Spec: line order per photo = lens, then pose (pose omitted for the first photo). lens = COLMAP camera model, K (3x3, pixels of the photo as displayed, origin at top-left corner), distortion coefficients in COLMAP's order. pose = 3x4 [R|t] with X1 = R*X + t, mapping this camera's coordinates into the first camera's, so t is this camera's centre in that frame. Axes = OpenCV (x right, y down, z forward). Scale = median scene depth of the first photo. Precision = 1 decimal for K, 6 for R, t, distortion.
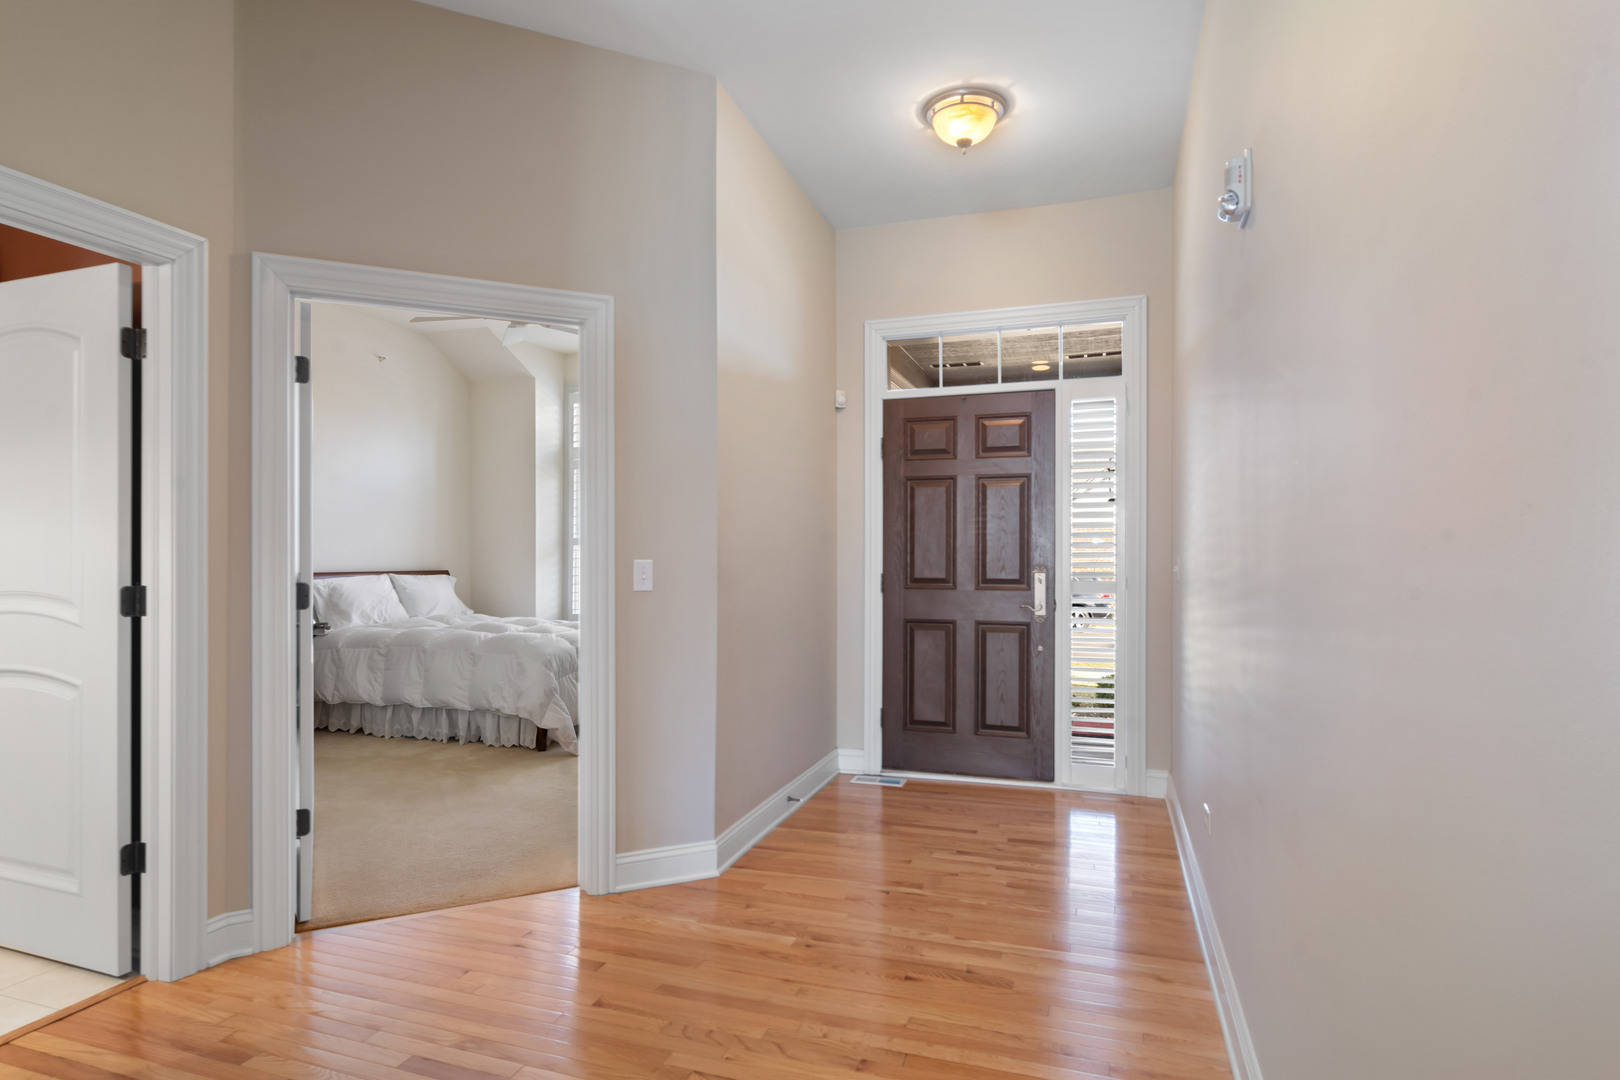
lens RADIAL K [[869.1, 0, 811.7], [0, 869.1, 553.5], [0, 0, 1]] dist [-0.004193, 0.002040]
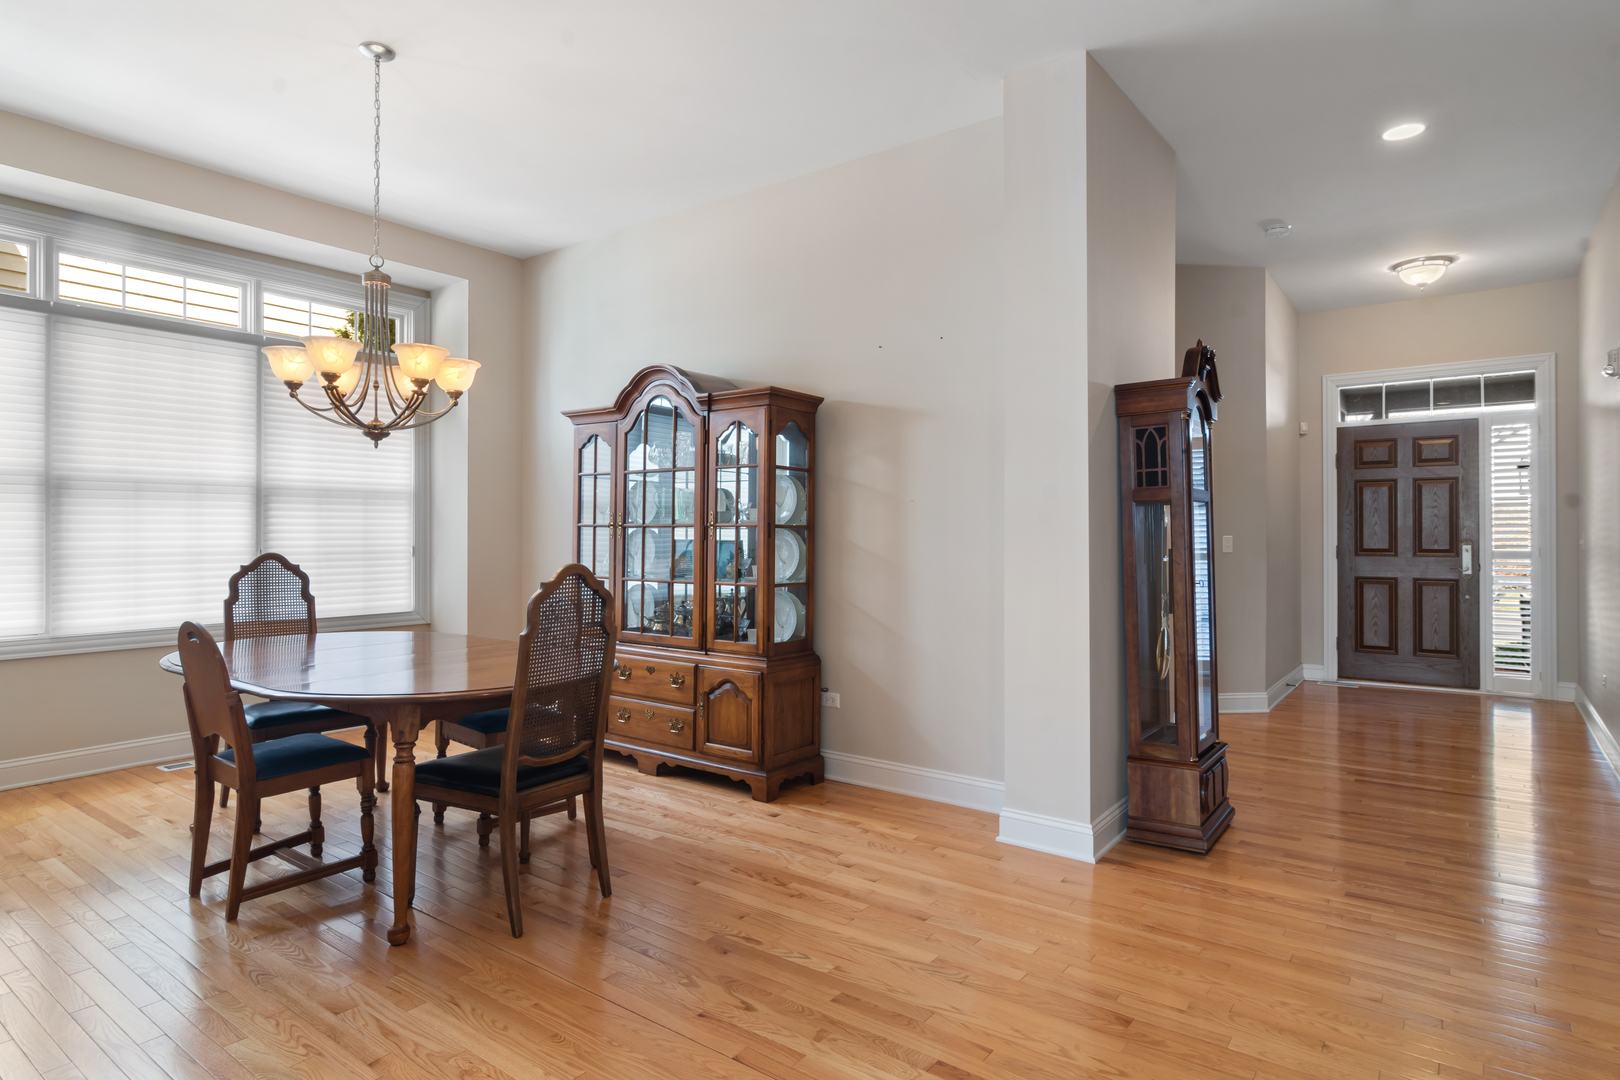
lens RADIAL K [[869.1, 0, 815.5], [0, 869.1, 529.4], [0, 0, 1]] dist [-0.004193, 0.002040]
pose [[0.945140, -0.004755, -0.326630, -0.397216], [0.002612, 0.999972, -0.007000, 0.004563], [0.326654, 0.005763, 0.945126, -0.988006]]
